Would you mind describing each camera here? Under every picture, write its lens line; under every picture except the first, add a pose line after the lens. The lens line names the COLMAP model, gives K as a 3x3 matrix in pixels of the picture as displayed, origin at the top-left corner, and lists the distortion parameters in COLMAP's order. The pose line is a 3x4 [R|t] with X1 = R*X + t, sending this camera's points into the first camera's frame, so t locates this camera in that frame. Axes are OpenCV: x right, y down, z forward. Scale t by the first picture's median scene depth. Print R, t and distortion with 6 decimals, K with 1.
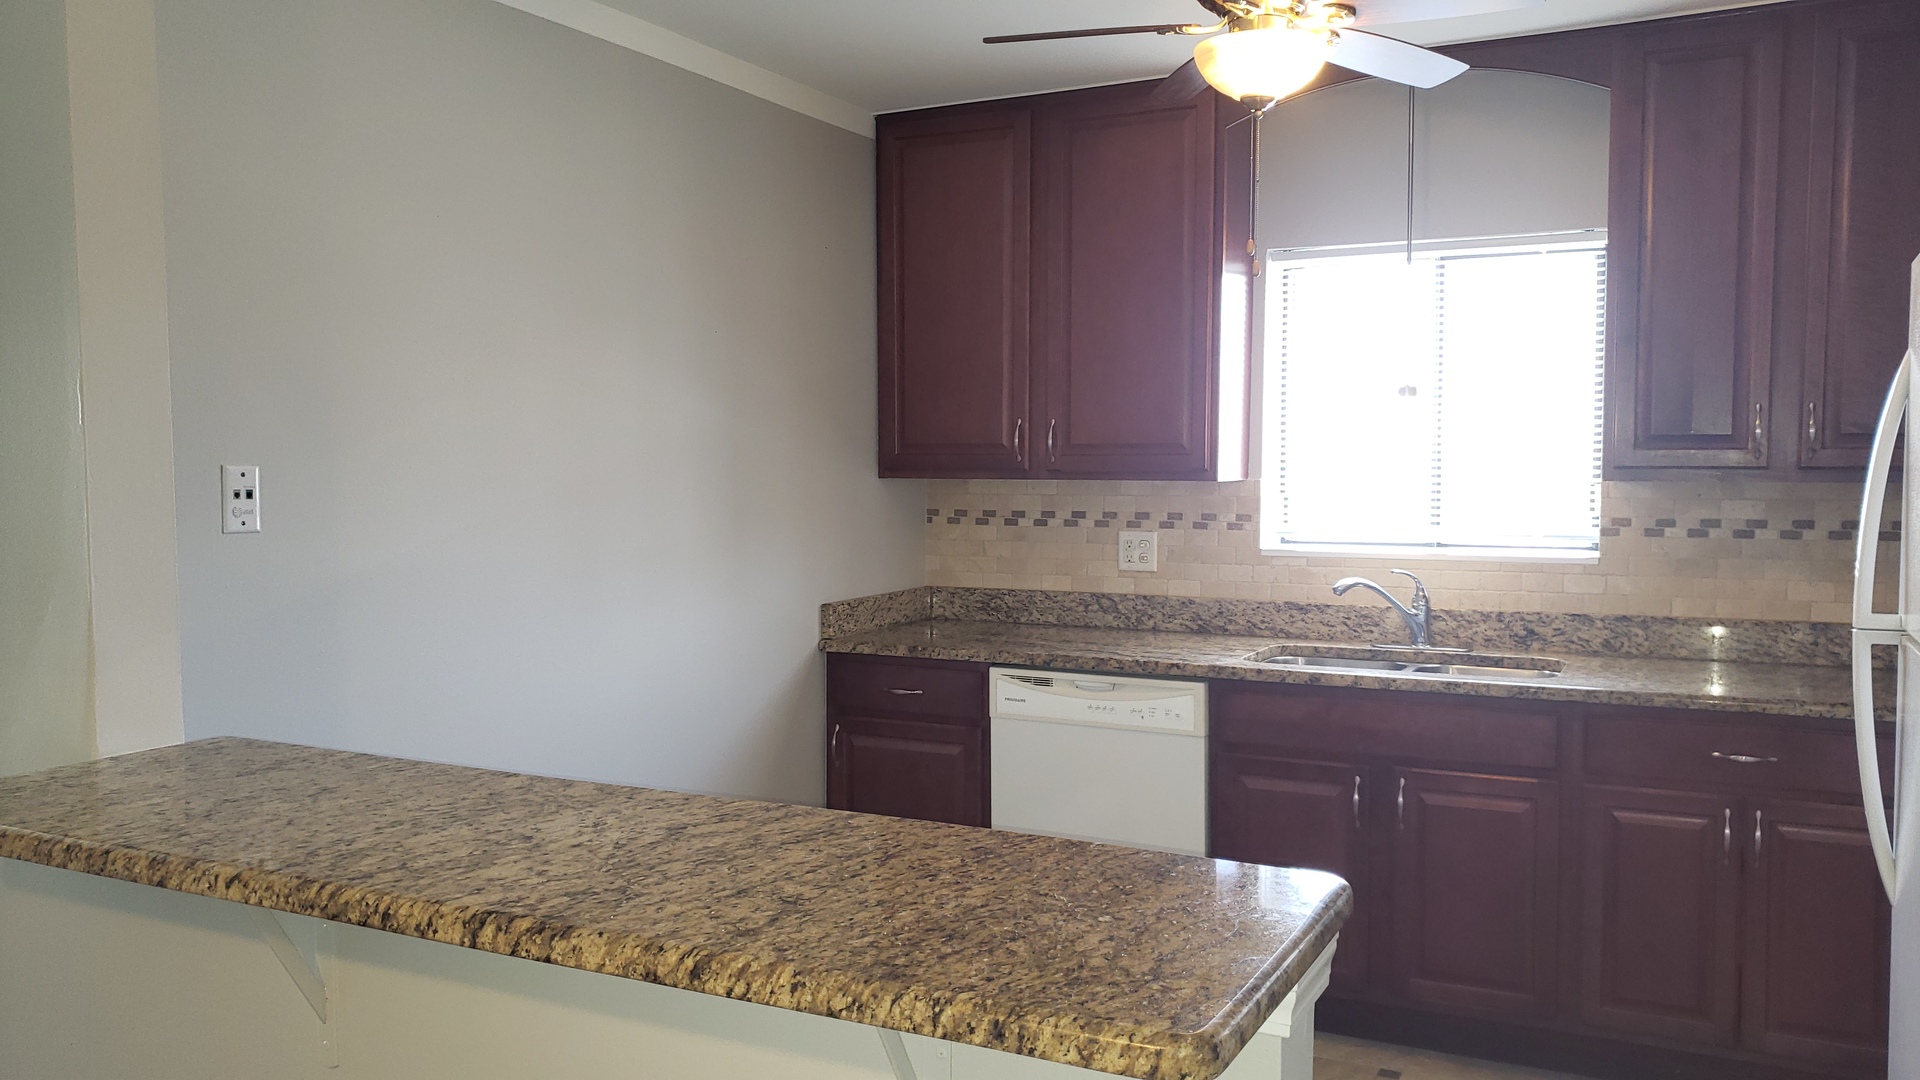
lens RADIAL K [[1504.9, 0, 960.0], [0, 1504.9, 540.0], [0, 0, 1]] dist [0.132036, -0.172134]
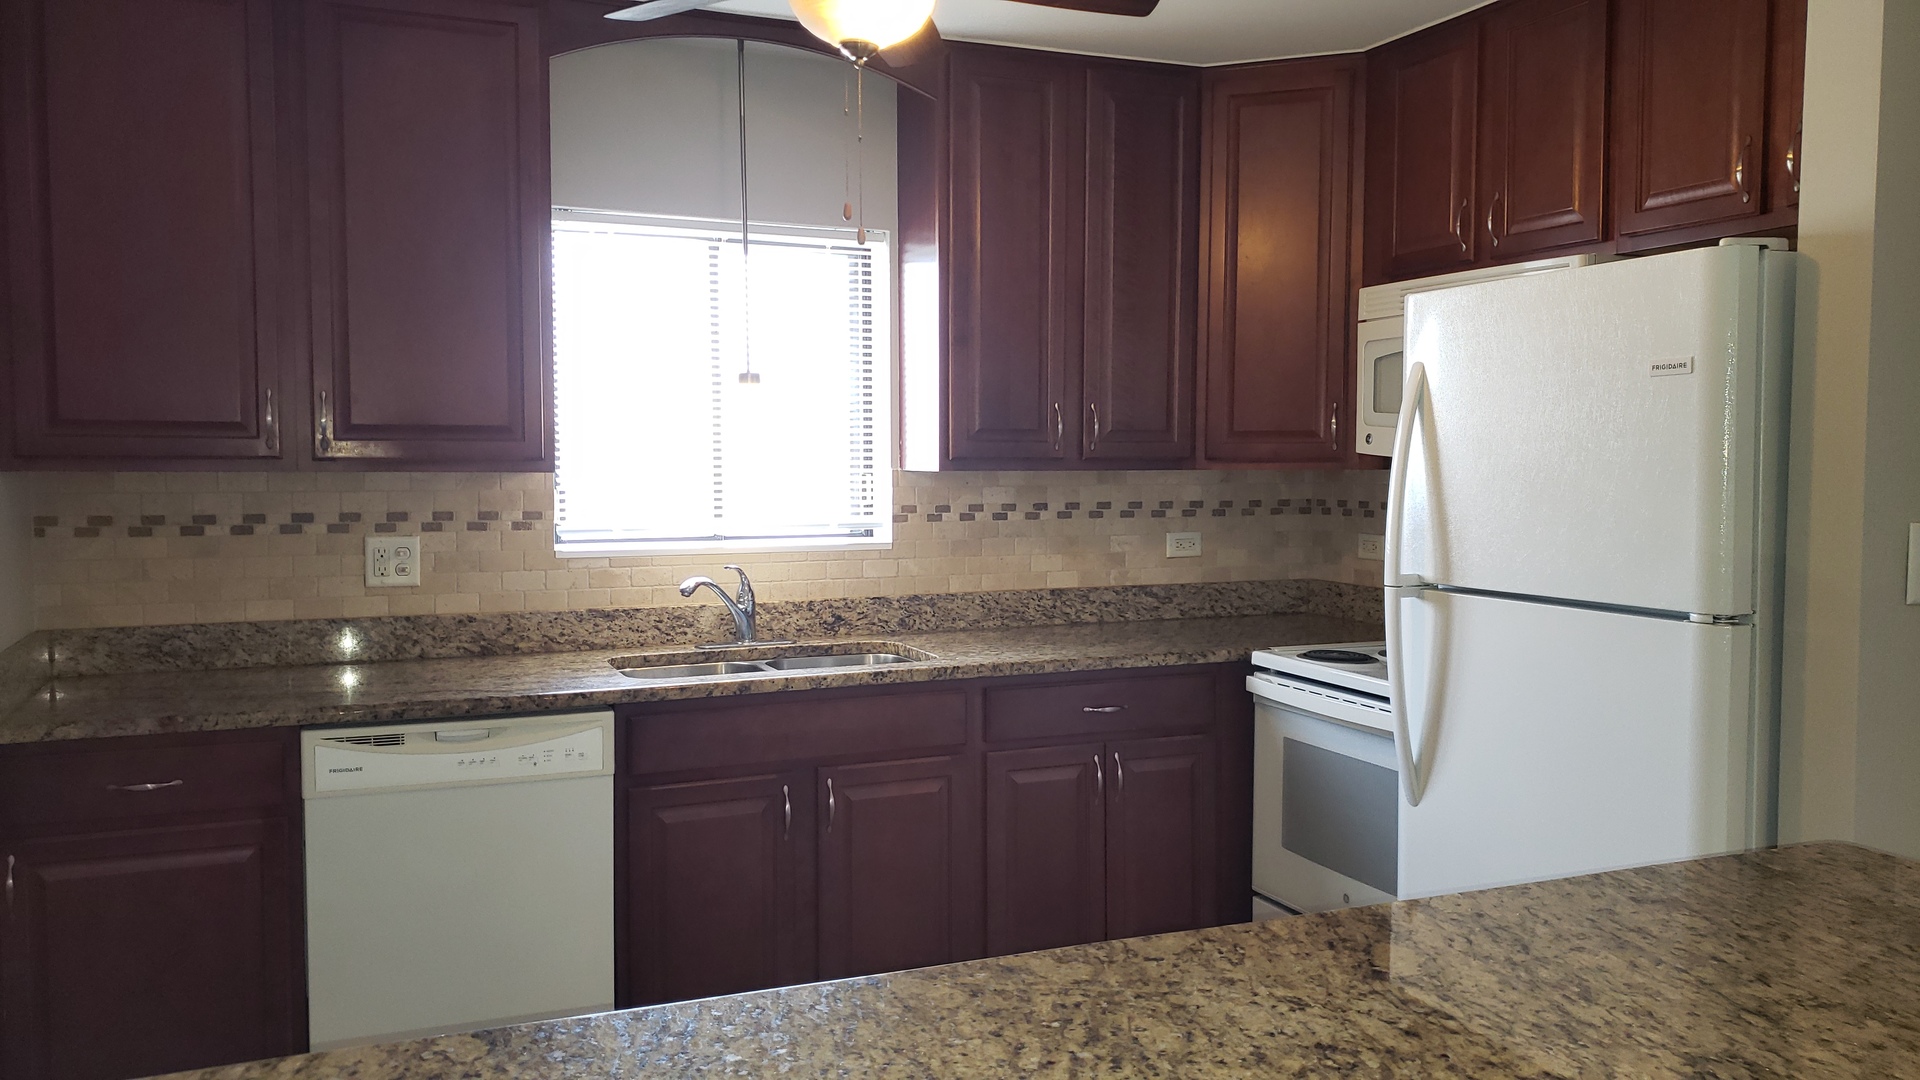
lens RADIAL K [[1504.9, 0, 960.0], [0, 1504.9, 540.0], [0, 0, 1]] dist [0.132036, -0.172134]
pose [[0.632087, -0.042542, 0.773729, -0.351114], [0.037499, 0.999001, 0.024293, -0.013614], [-0.773989, 0.013658, 0.633051, 0.292463]]
